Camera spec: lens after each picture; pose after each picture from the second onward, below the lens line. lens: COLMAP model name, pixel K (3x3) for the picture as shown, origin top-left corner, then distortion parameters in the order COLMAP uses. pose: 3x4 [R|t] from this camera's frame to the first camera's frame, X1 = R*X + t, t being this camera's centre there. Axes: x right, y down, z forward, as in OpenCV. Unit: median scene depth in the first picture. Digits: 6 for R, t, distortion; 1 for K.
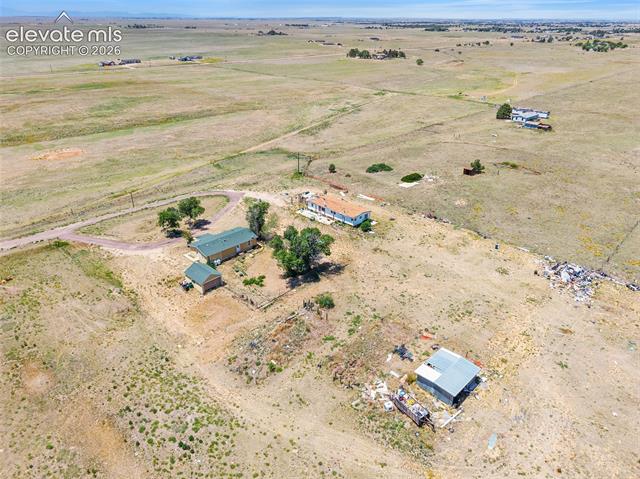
lens RADIAL K [[440.9, 0, 320.5], [0, 440.9, 237.9], [0, 0, 1]] dist [0.038496, -0.046034]
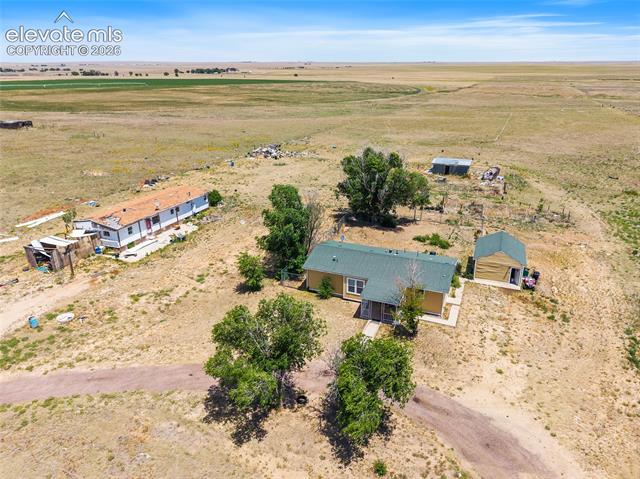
lens RADIAL K [[450.0, 0, 319.5], [0, 450.0, 220.4], [0, 0, 1]] dist [0.000836, -0.003886]
pose [[-0.387427, -0.299908, 0.871754, -0.501615], [0.404877, 0.794181, 0.453157, -0.220776], [-0.828236, 0.528518, -0.186261, 0.984687]]
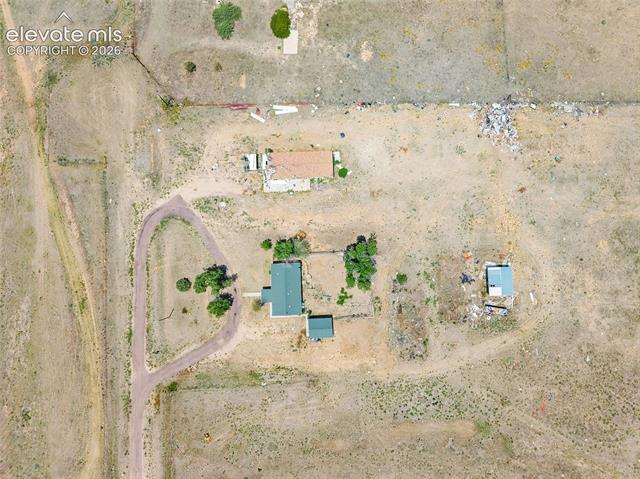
lens RADIAL K [[443.8, 0, 320.0], [0, 443.8, 239.5], [0, 0, 1]] dist [0.034558, -0.038792]
pose [[0.680552, -0.730395, 0.058072, -0.116942], [0.301133, 0.351074, 0.886603, -0.931316], [-0.667958, -0.585892, 0.458871, 0.426709]]
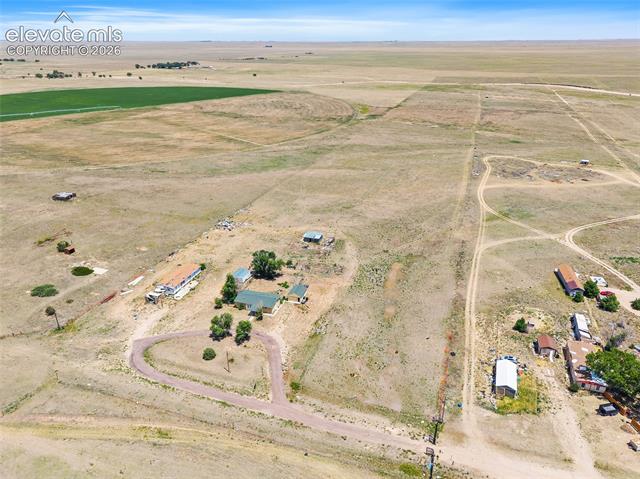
lens RADIAL K [[440.9, 0, 320.5], [0, 440.9, 237.9], [0, 0, 1]] dist [0.038496, -0.046034]
pose [[-0.458900, -0.358417, 0.812988, -1.268080], [0.389793, 0.741049, 0.546724, -0.761021], [-0.798419, 0.567788, -0.200359, 0.899144]]
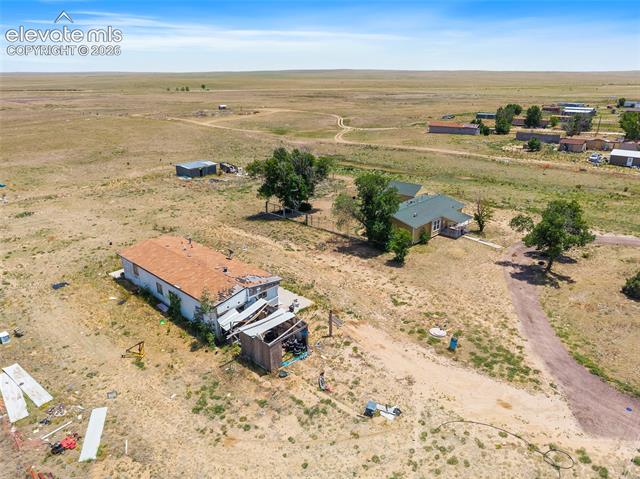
lens RADIAL K [[450.0, 0, 319.5], [0, 450.0, 220.4], [0, 0, 1]] dist [0.000836, -0.003886]
pose [[-0.999550, 0.014807, -0.026083, -0.058198], [-0.007444, 0.719967, 0.693969, -0.373474], [0.029054, 0.693851, -0.719533, 1.297174]]
